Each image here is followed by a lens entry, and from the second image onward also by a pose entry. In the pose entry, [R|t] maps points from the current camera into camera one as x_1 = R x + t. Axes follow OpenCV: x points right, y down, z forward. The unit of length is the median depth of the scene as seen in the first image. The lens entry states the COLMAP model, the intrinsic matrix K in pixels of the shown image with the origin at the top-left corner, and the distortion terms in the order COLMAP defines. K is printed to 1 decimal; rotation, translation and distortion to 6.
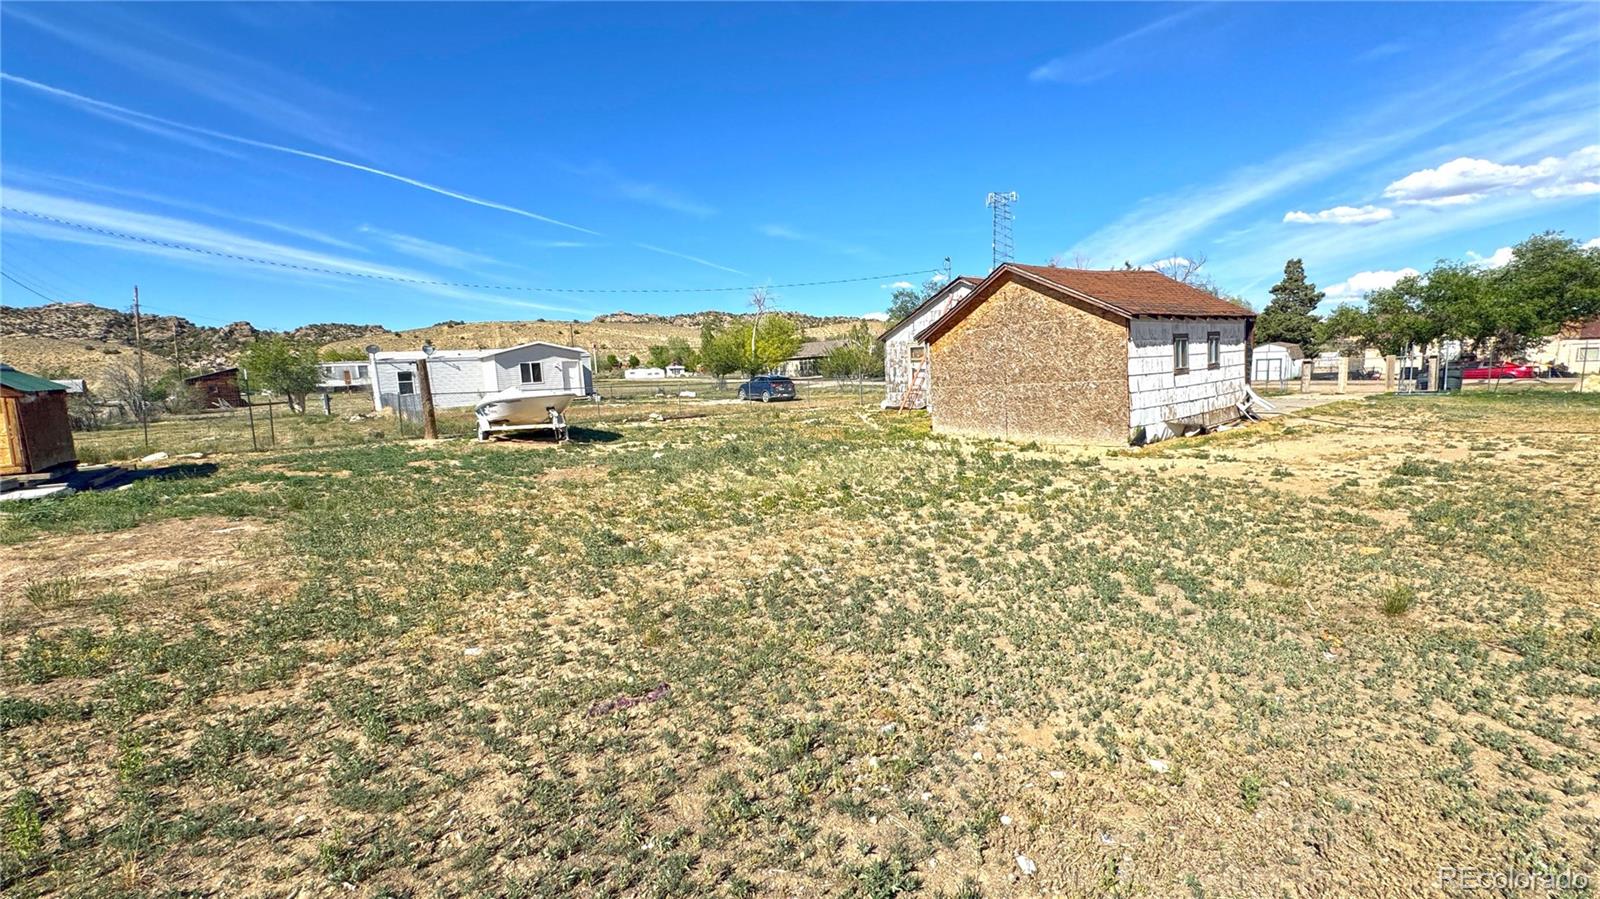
lens RADIAL K [[643.9, 0, 788.0], [0, 643.9, 454.3], [0, 0, 1]] dist [-0.001873, -0.000083]
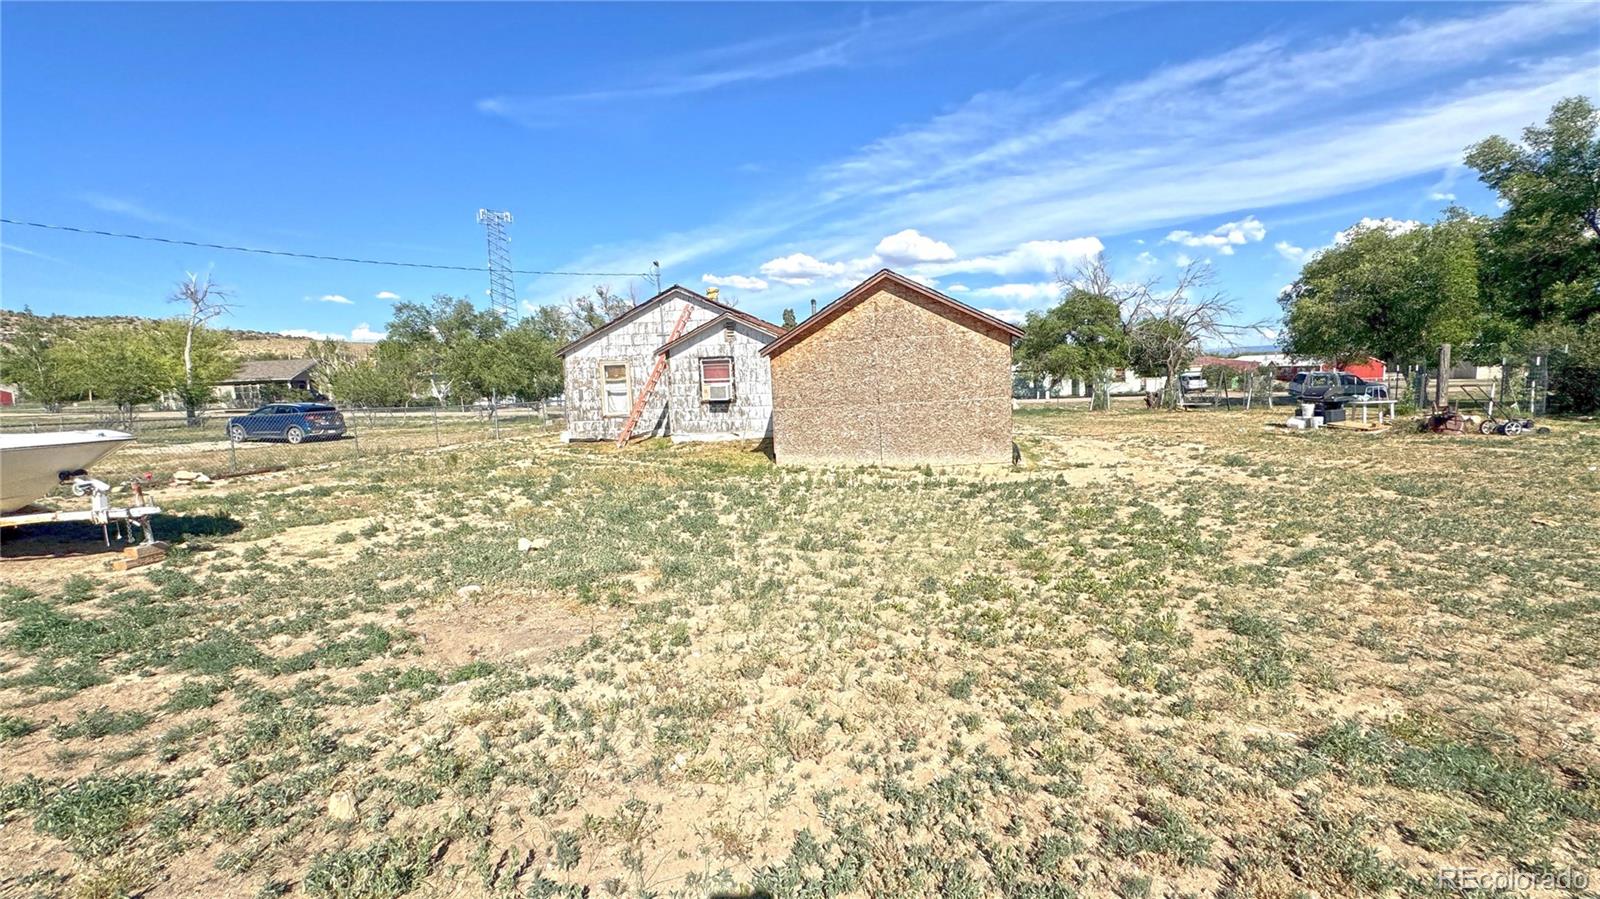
lens RADIAL K [[643.9, 0, 796.2], [0, 643.9, 446.3], [0, 0, 1]] dist [-0.001873, -0.000083]
pose [[0.708380, -0.054067, 0.703757, -0.099551], [0.094392, 0.995362, -0.018542, -0.011678], [-0.699491, 0.079564, 0.710199, 0.117821]]
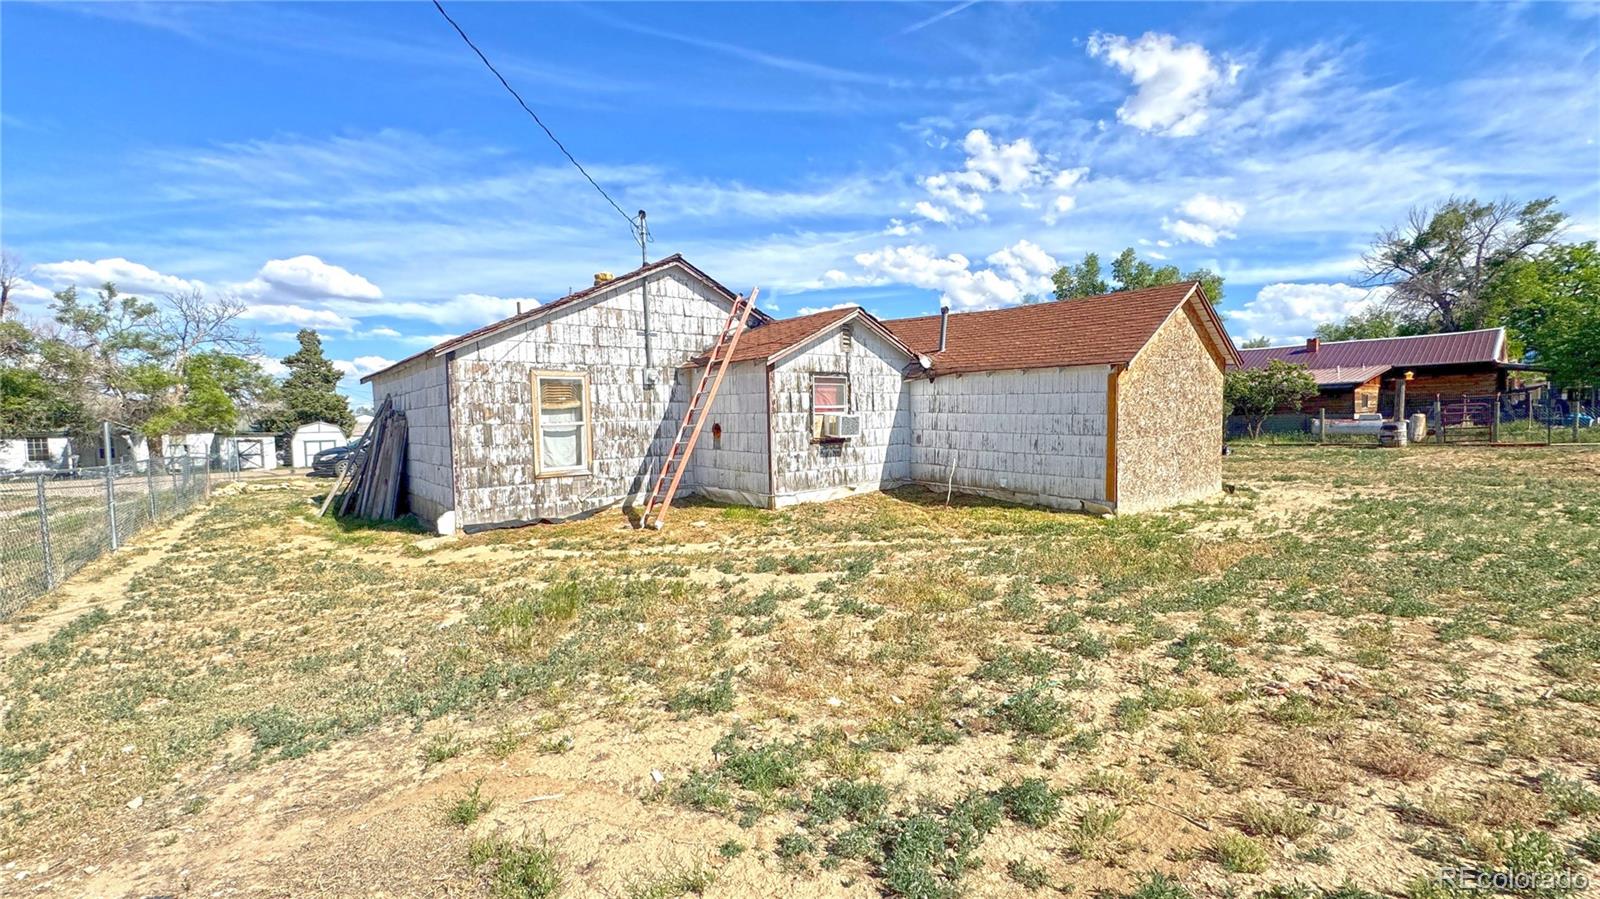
lens RADIAL K [[643.9, 0, 787.0], [0, 643.9, 440.0], [0, 0, 1]] dist [-0.001873, -0.000083]
pose [[-0.025088, 0.010796, 0.999627, -0.111038], [0.155070, 0.987880, -0.006777, -0.044311], [-0.987585, 0.154842, -0.026458, 0.390792]]
